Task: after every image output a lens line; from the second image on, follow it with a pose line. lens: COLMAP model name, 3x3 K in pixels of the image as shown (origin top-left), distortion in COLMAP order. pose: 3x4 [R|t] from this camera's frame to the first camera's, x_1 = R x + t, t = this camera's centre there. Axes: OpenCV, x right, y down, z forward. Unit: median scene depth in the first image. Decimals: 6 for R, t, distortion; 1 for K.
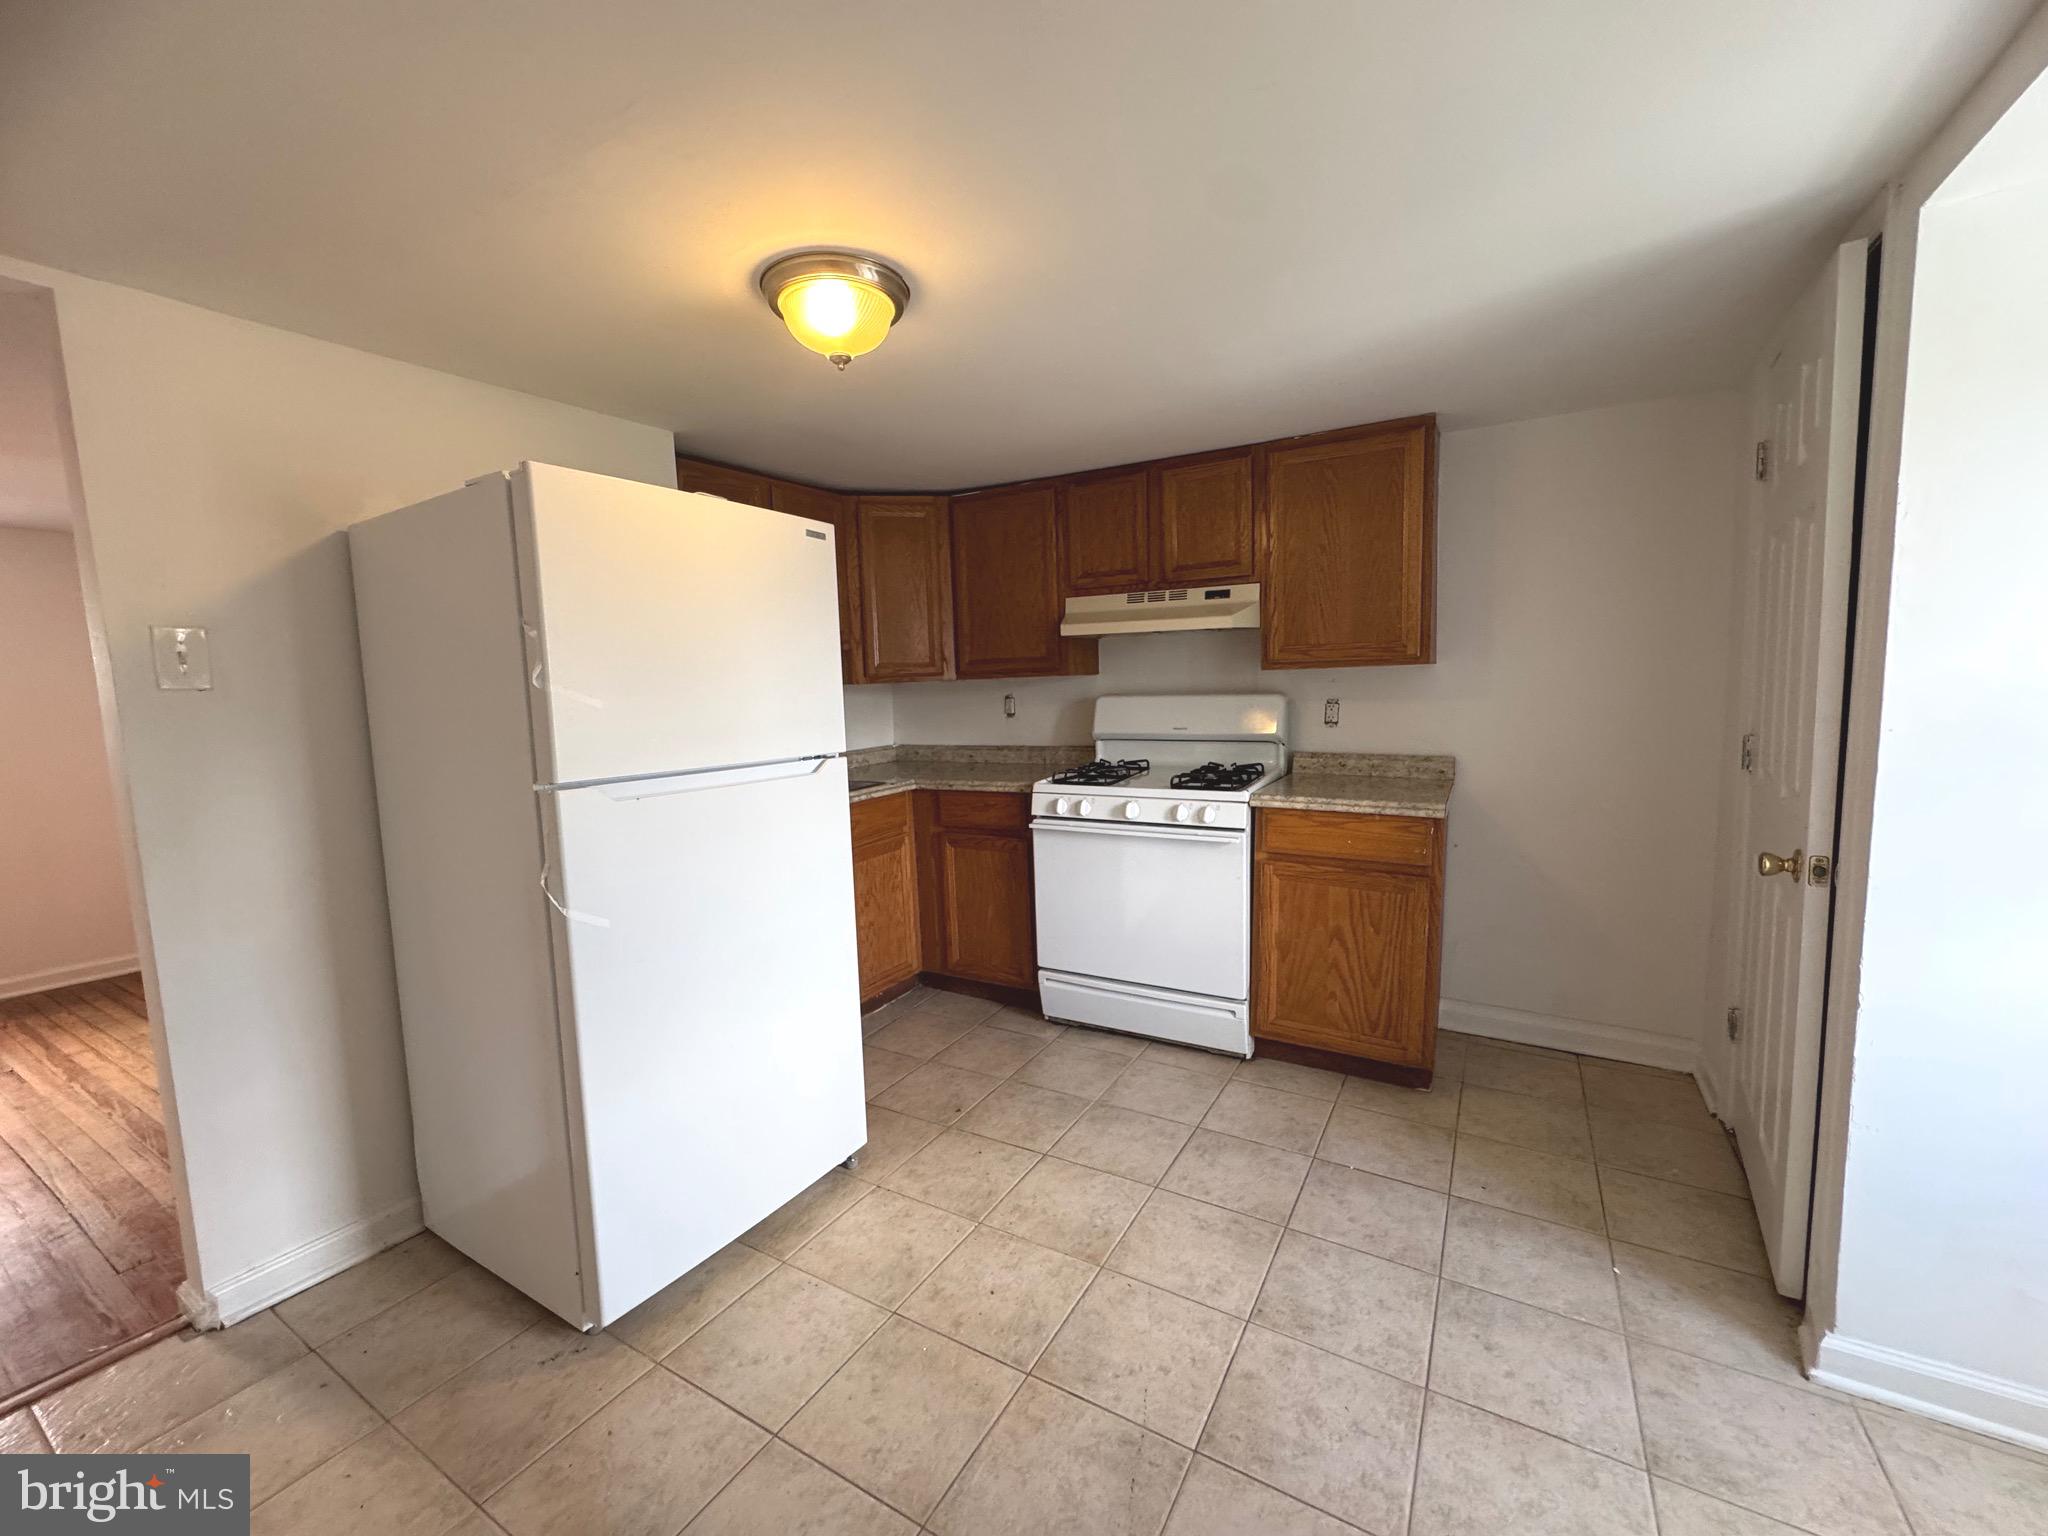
lens RADIAL K [[820.1, 0, 1022.5], [0, 820.1, 765.6], [0, 0, 1]] dist [-0.001233, -0.000114]
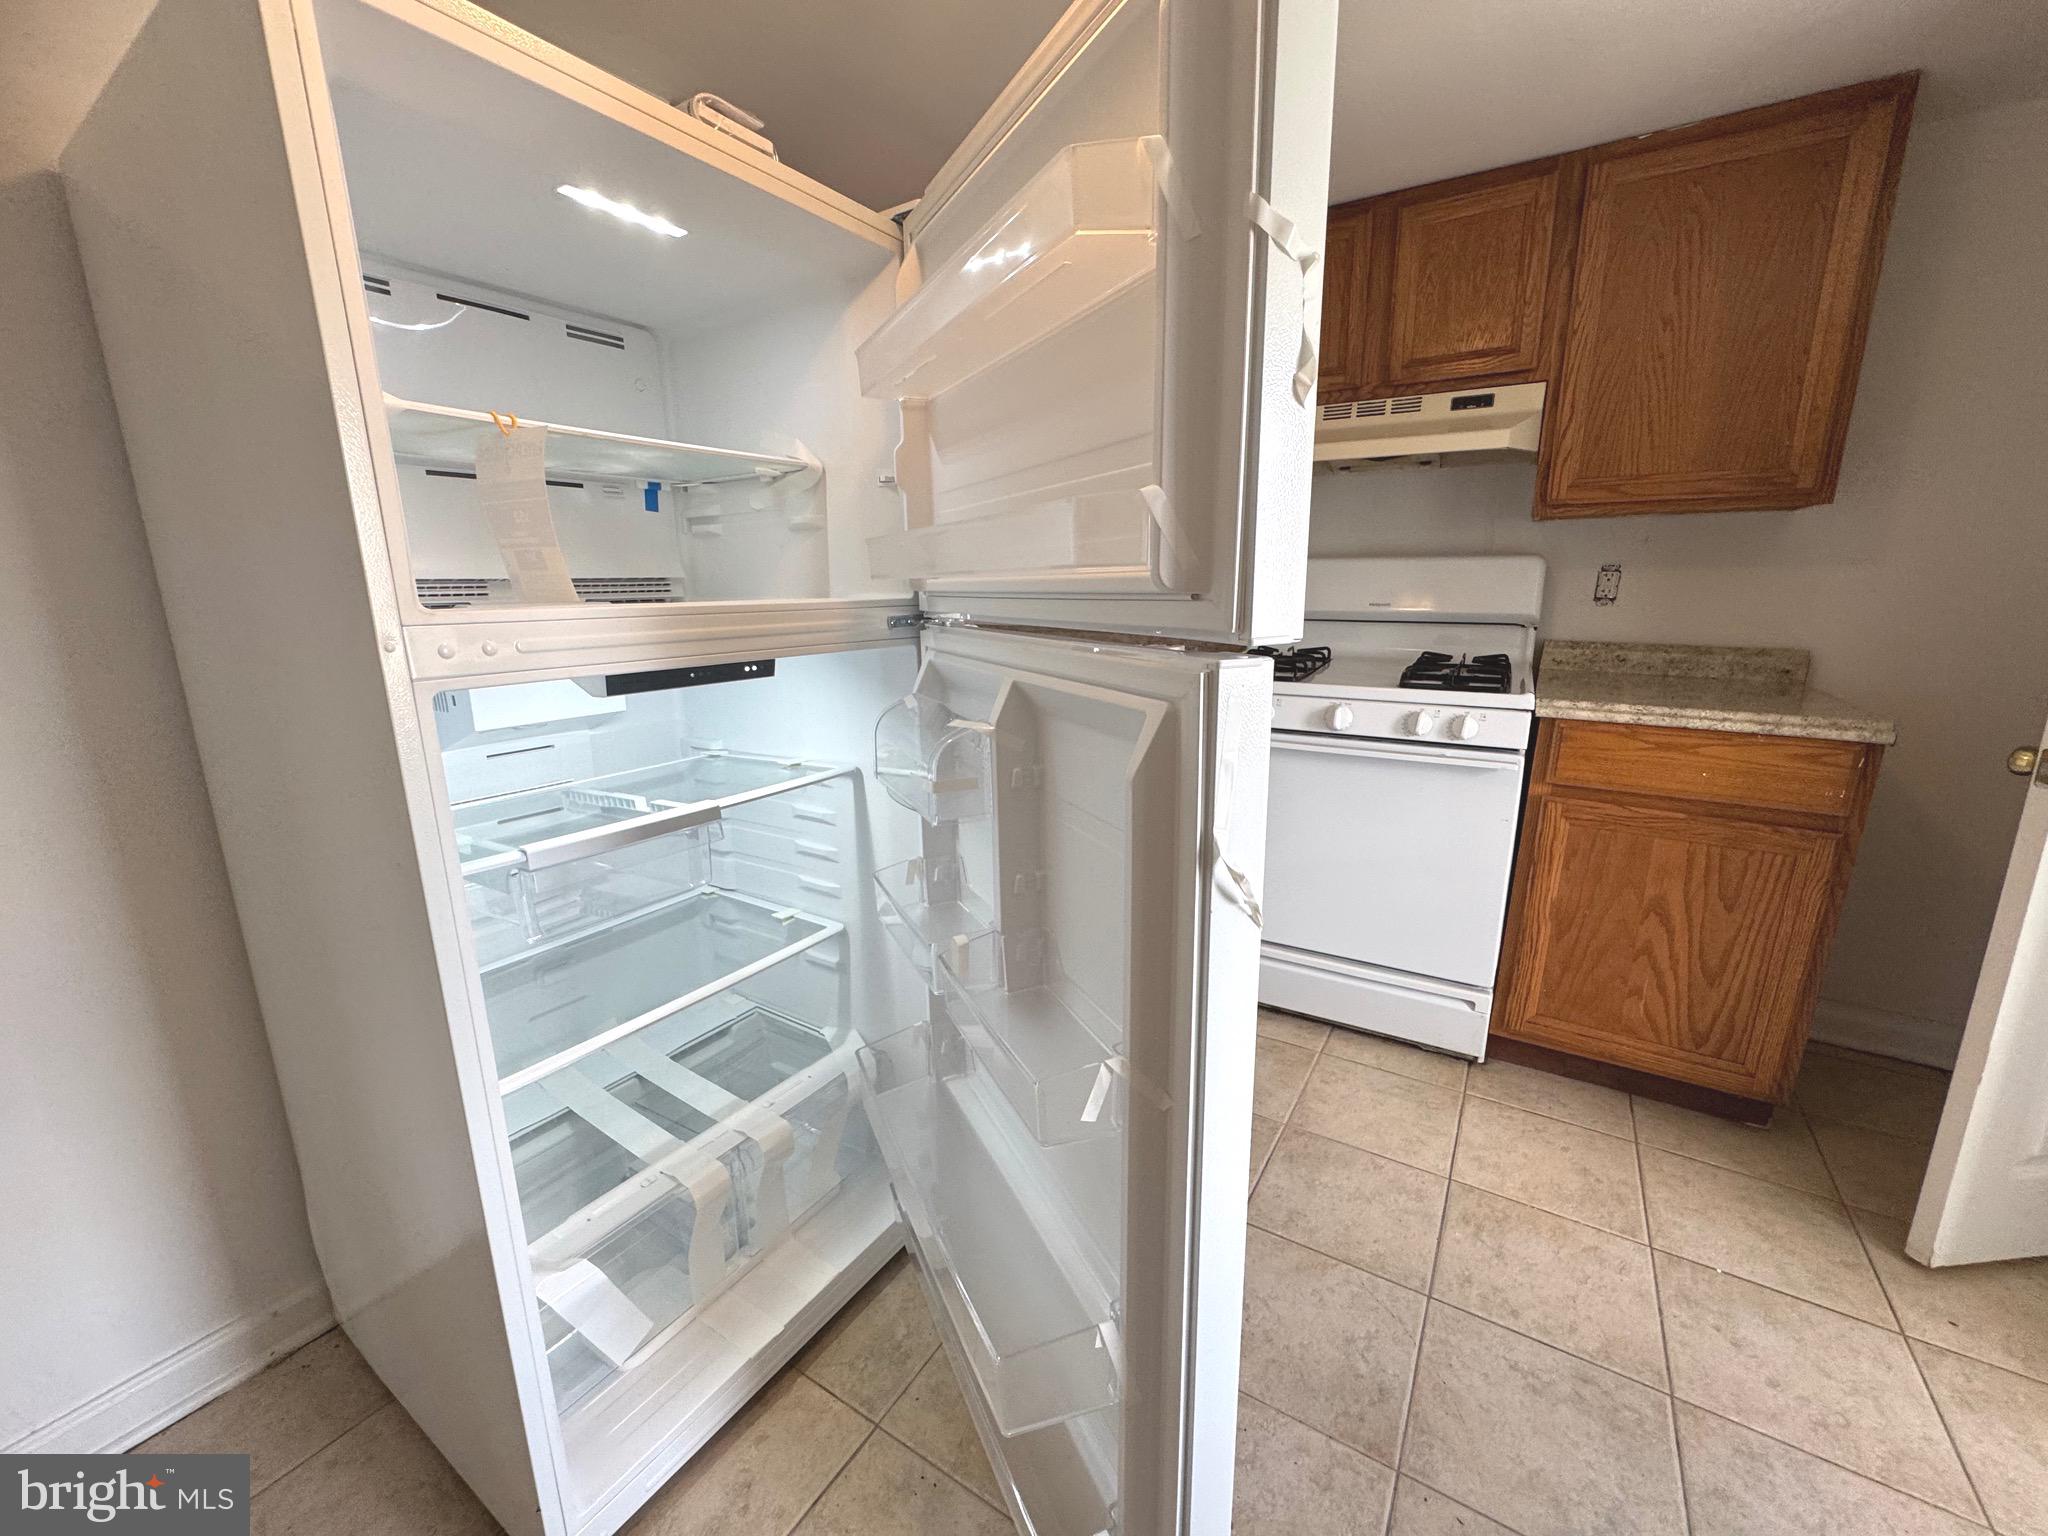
lens RADIAL K [[820.1, 0, 1022.5], [0, 820.1, 765.6], [0, 0, 1]] dist [-0.001233, -0.000114]
pose [[0.999383, 0.023503, -0.026099, -0.126625], [-0.019988, 0.991624, 0.127604, 0.012191], [0.028880, -0.127004, 0.991482, 0.320002]]
